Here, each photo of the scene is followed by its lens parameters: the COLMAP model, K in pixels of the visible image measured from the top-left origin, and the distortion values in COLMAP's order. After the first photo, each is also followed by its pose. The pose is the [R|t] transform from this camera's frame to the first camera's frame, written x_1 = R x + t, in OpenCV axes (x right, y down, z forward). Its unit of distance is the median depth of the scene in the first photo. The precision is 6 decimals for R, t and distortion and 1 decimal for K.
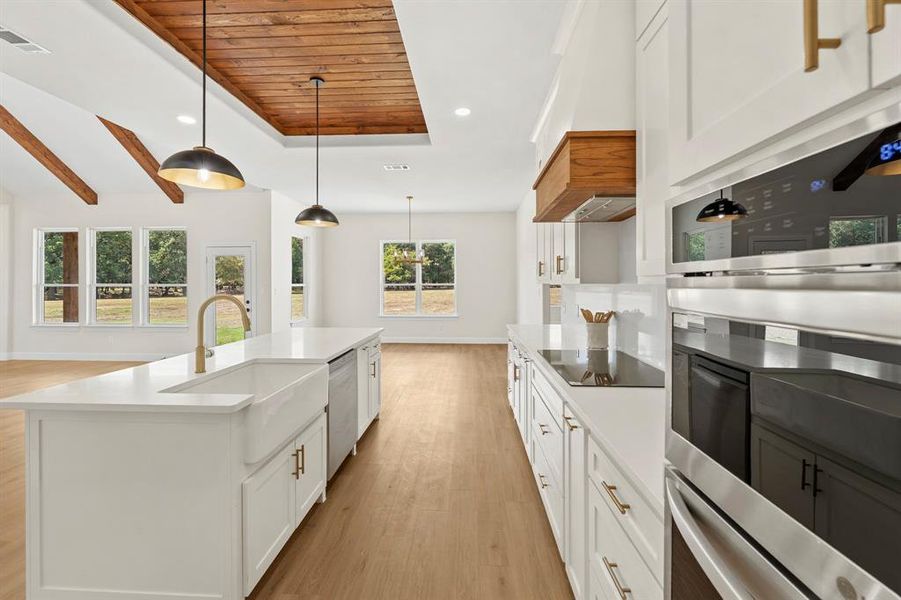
lens RADIAL K [[390.3, 0, 470.0], [0, 390.3, 283.3], [0, 0, 1]] dist [-0.001430, -0.000183]
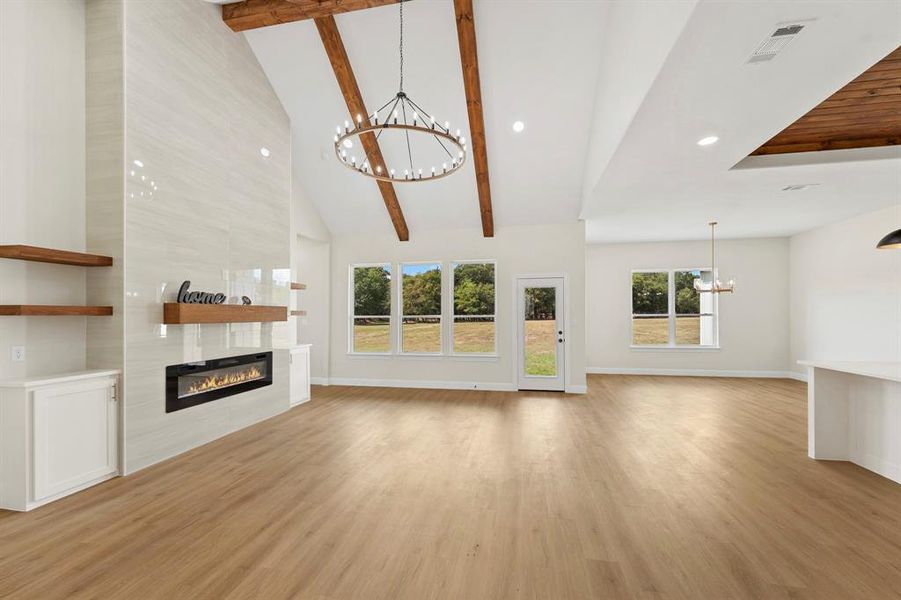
lens RADIAL K [[374.2, 0, 458.6], [0, 374.2, 316.8], [0, 0, 1]] dist [-0.003131, 0.000716]
pose [[0.990359, -0.004829, -0.138438, -0.541236], [0.005555, 0.999973, 0.004858, 0.000503], [0.138411, -0.005580, 0.990359, 0.004852]]
